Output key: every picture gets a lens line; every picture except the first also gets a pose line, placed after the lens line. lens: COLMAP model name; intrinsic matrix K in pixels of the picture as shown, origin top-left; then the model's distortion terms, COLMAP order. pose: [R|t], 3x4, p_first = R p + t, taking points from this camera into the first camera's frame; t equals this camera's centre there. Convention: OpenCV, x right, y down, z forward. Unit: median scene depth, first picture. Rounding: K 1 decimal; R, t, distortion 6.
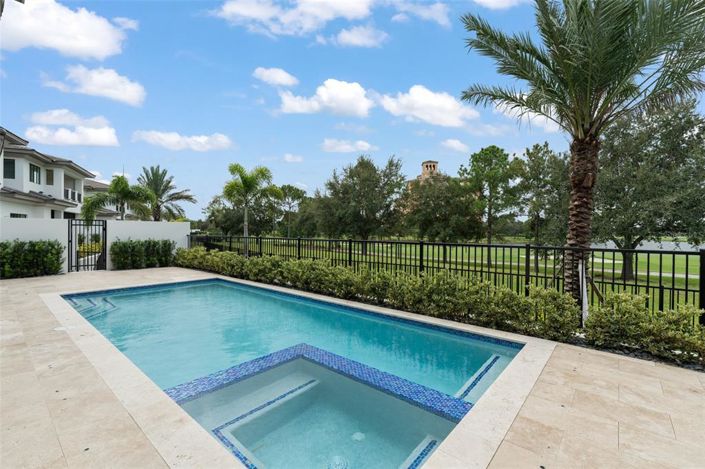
lens RADIAL K [[317.2, 0, 352.5], [0, 317.2, 234.5], [0, 0, 1]] dist [-0.001582, -0.000419]
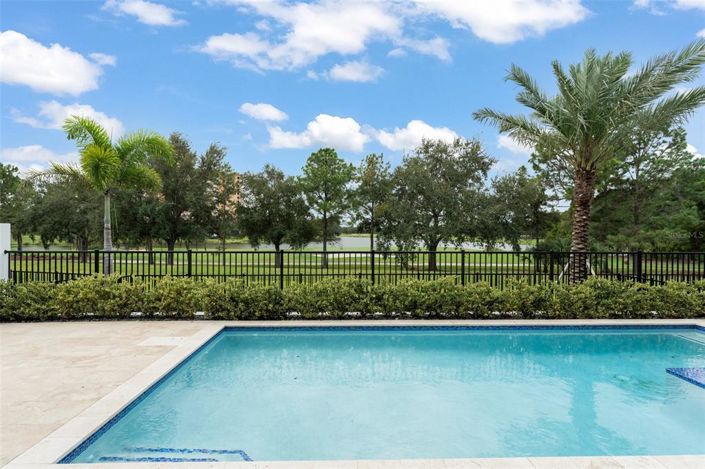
lens RADIAL K [[345.5, 0, 352.5], [0, 345.5, 234.5], [0, 0, 1]] dist [-0.000311, 0.000014]
pose [[0.741659, -0.011035, 0.670687, -0.321470], [0.009875, 0.999936, 0.005533, -0.014257], [-0.670705, 0.002520, 0.741720, 0.180132]]
